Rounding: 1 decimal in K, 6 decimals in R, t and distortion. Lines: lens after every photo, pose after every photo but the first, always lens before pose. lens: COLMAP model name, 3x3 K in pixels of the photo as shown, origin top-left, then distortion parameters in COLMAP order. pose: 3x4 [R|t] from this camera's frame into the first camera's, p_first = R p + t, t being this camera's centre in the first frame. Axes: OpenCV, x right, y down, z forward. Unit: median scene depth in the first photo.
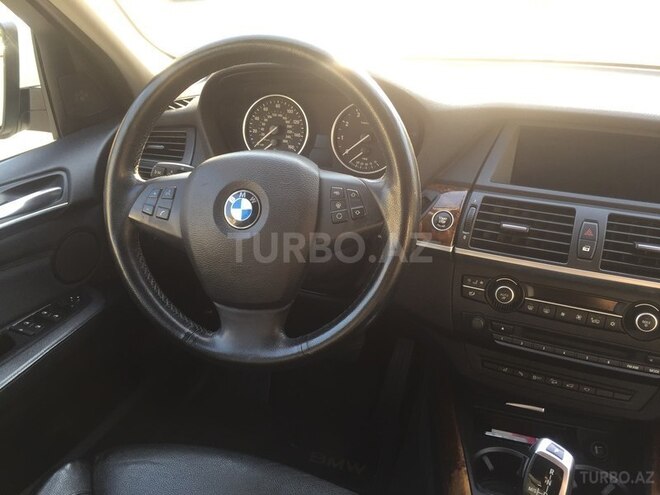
lens RADIAL K [[562.2, 0, 330.0], [0, 562.2, 250.8], [0, 0, 1]] dist [0.049632, -0.066418]
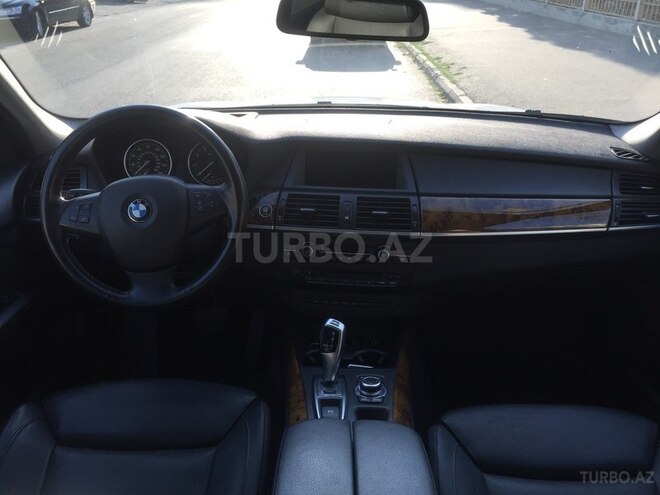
lens RADIAL K [[562.2, 0, 329.8], [0, 562.2, 248.5], [0, 0, 1]] dist [0.049632, -0.066418]
pose [[0.961441, -0.108083, 0.252882, -0.044888], [0.121557, 0.991848, -0.038233, 0.144719], [-0.246688, 0.067499, 0.966741, -0.627949]]
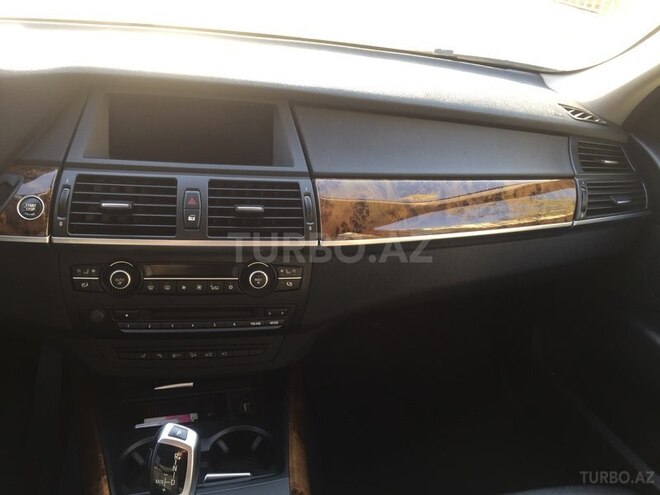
lens RADIAL K [[562.2, 0, 331.4], [0, 562.2, 248.6], [0, 0, 1]] dist [0.049632, -0.066418]
pose [[0.849209, -0.169509, 0.500112, 0.154087], [0.147530, 0.985525, 0.083524, 0.002392], [-0.507030, 0.002852, 0.861923, 0.033996]]
